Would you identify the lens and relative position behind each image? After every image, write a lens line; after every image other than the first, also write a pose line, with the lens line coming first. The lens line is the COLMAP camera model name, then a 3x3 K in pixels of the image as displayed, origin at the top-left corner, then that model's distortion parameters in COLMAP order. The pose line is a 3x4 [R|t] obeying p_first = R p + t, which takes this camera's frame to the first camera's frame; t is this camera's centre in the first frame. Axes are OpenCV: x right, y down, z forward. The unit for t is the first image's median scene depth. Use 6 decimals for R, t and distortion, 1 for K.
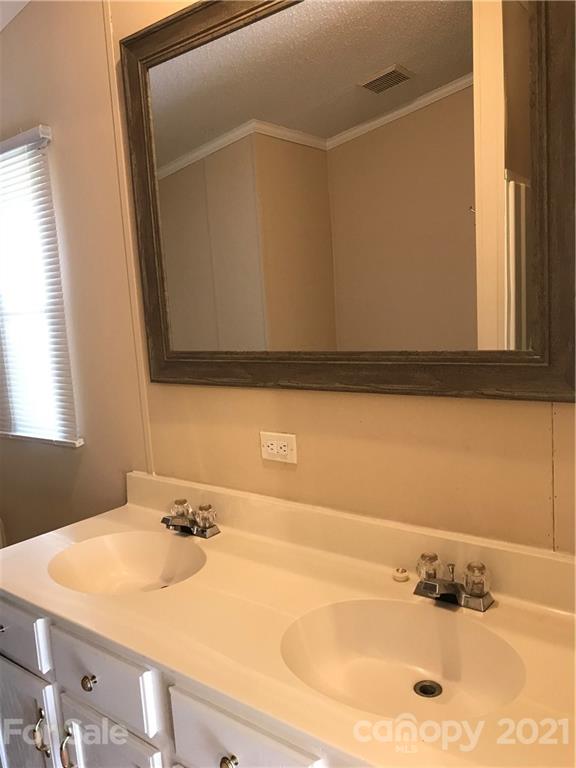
lens RADIAL K [[626.7, 0, 294.7], [0, 626.7, 379.8], [0, 0, 1]] dist [0.037486, -0.053636]
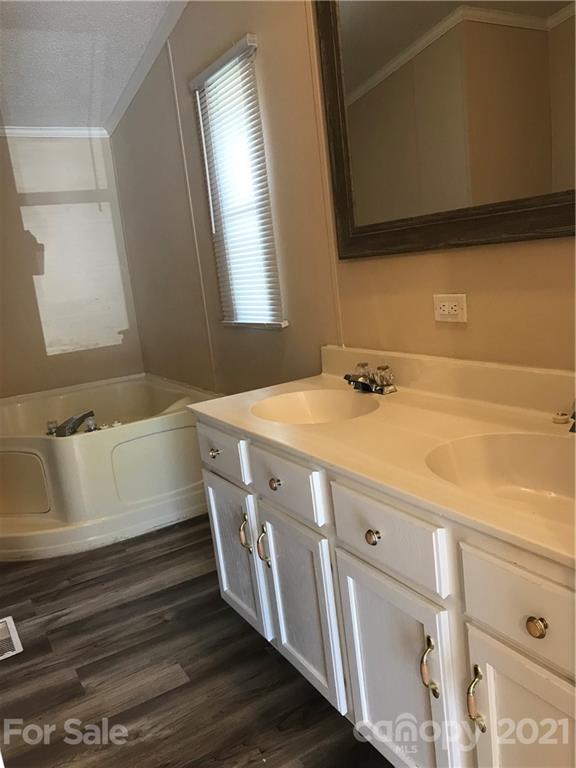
lens RADIAL K [[626.7, 0, 286.9], [0, 626.7, 386.2], [0, 0, 1]] dist [0.037486, -0.053636]
pose [[0.929503, 0.029000, -0.367673, 0.106488], [0.006721, 0.995406, 0.095503, 0.130312], [0.368754, -0.091242, 0.925038, -0.082167]]
